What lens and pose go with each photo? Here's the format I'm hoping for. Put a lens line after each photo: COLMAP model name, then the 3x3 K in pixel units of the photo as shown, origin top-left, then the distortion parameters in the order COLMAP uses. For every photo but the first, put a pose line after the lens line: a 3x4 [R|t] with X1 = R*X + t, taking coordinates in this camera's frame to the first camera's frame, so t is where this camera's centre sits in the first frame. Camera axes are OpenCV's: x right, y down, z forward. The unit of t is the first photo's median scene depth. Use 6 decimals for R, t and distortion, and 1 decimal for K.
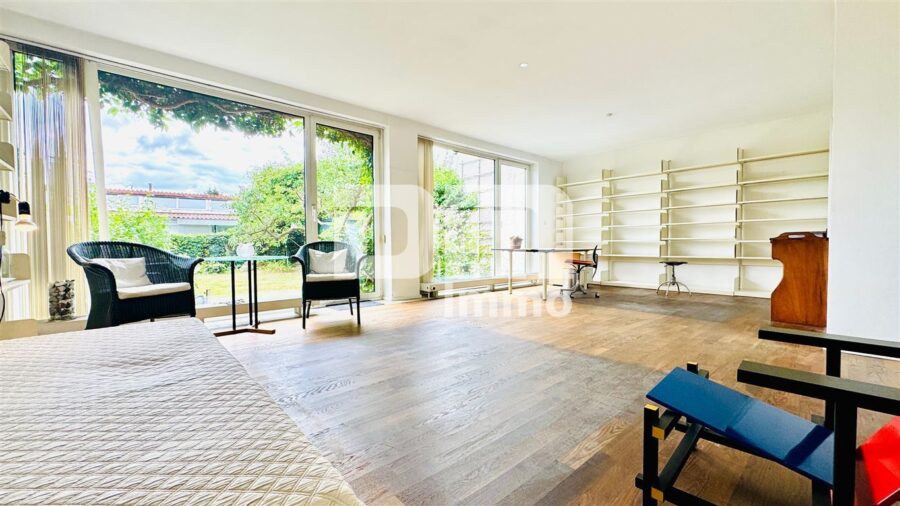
lens RADIAL K [[360.3, 0, 450.0], [0, 360.3, 253.0], [0, 0, 1]] dist [0.000464, 0.000021]
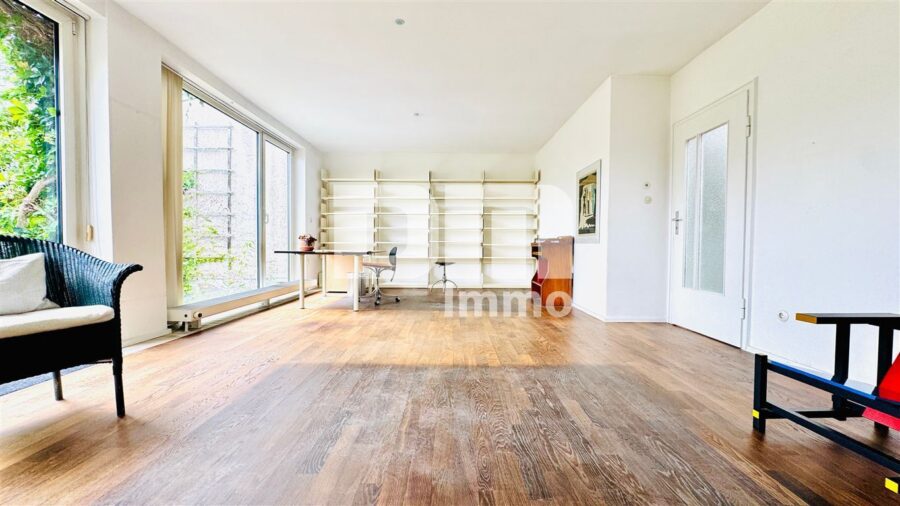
lens RADIAL K [[360.3, 0, 450.0], [0, 360.3, 253.0], [0, 0, 1]] dist [0.000464, 0.000021]
pose [[0.666775, -0.007802, 0.745218, -0.214596], [0.010258, 0.999947, 0.001290, -0.005703], [-0.745189, 0.006784, 0.666819, 0.257845]]
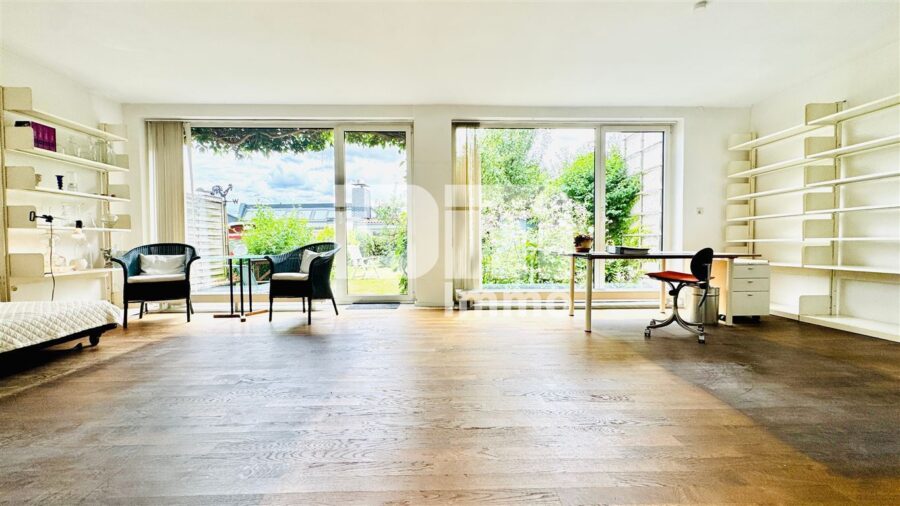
lens RADIAL K [[347.9, 0, 460.7], [0, 347.9, 252.6], [0, 0, 1]] dist [0.000755, -0.000009]
pose [[0.766157, 0.022288, -0.642267, 0.469204], [-0.015222, 0.999747, 0.016535, -0.019561], [0.642473, -0.002892, 0.766303, 0.359443]]
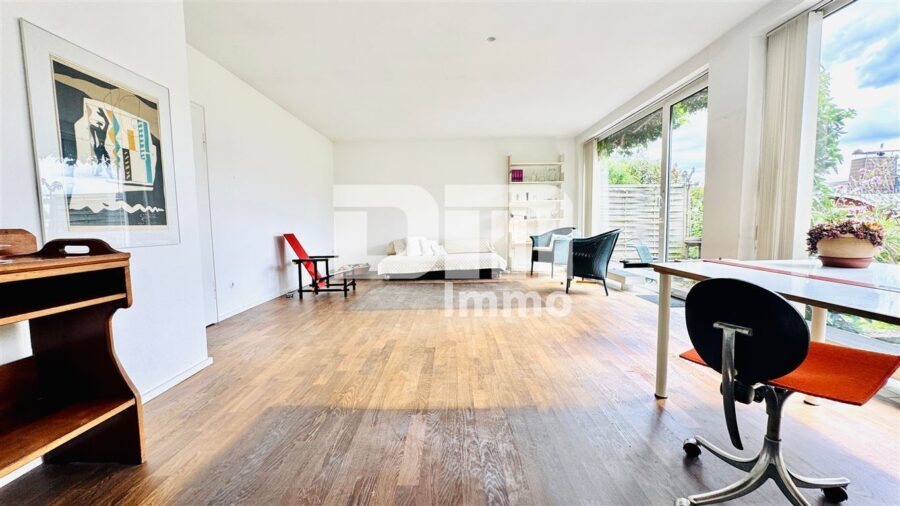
lens RADIAL K [[360.3, 0, 450.0], [0, 360.3, 253.0], [0, 0, 1]] dist [0.000464, 0.000021]
pose [[-0.667579, 0.076725, -0.740575, 0.645468], [-0.000404, 0.994639, 0.103410, -0.056302], [0.744539, 0.069333, -0.663969, 1.026450]]
